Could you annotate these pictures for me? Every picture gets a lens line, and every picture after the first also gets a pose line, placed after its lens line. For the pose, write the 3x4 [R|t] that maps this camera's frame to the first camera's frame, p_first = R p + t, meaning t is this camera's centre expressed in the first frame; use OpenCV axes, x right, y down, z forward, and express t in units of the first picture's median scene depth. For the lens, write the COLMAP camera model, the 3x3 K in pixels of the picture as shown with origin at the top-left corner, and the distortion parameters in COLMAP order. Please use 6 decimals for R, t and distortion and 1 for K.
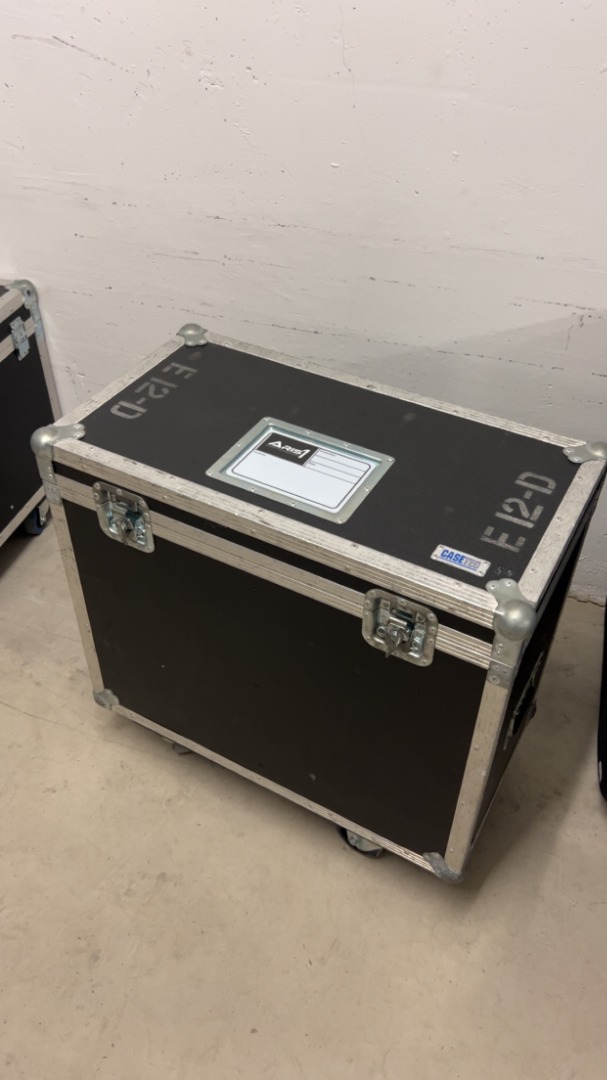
lens RADIAL K [[845.8, 0, 303.6], [0, 845.8, 539.5], [0, 0, 1]] dist [0.014111, -0.007121]
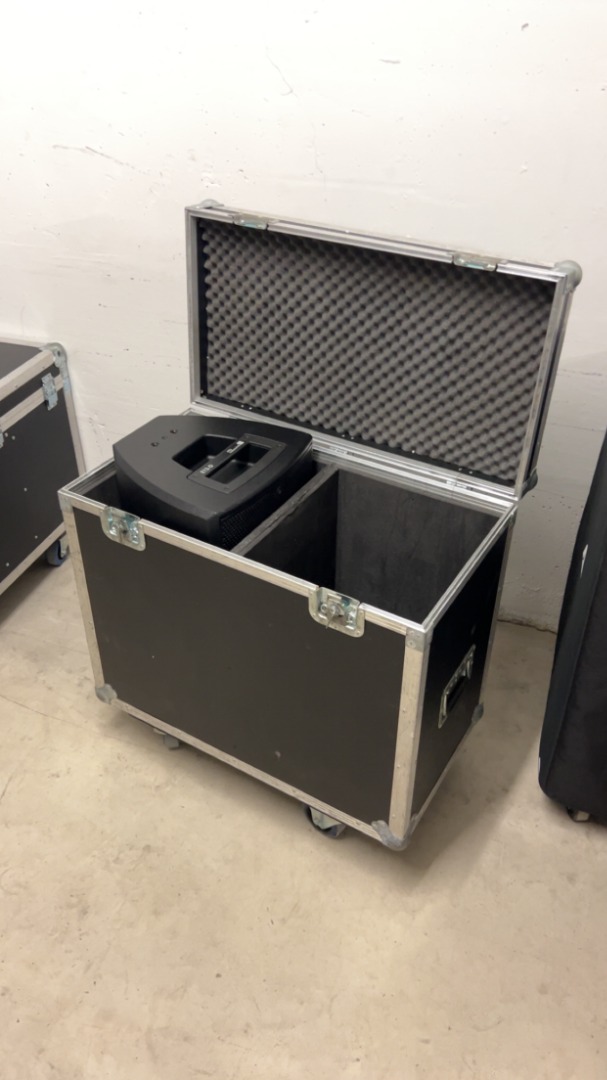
lens RADIAL K [[845.8, 0, 302.7], [0, 845.8, 540.5], [0, 0, 1]] dist [0.014111, -0.007121]
pose [[0.999167, 0.015452, -0.037772, 0.080885], [-0.019186, 0.994745, -0.100573, 0.102592], [0.036019, 0.101214, 0.994212, -0.168839]]
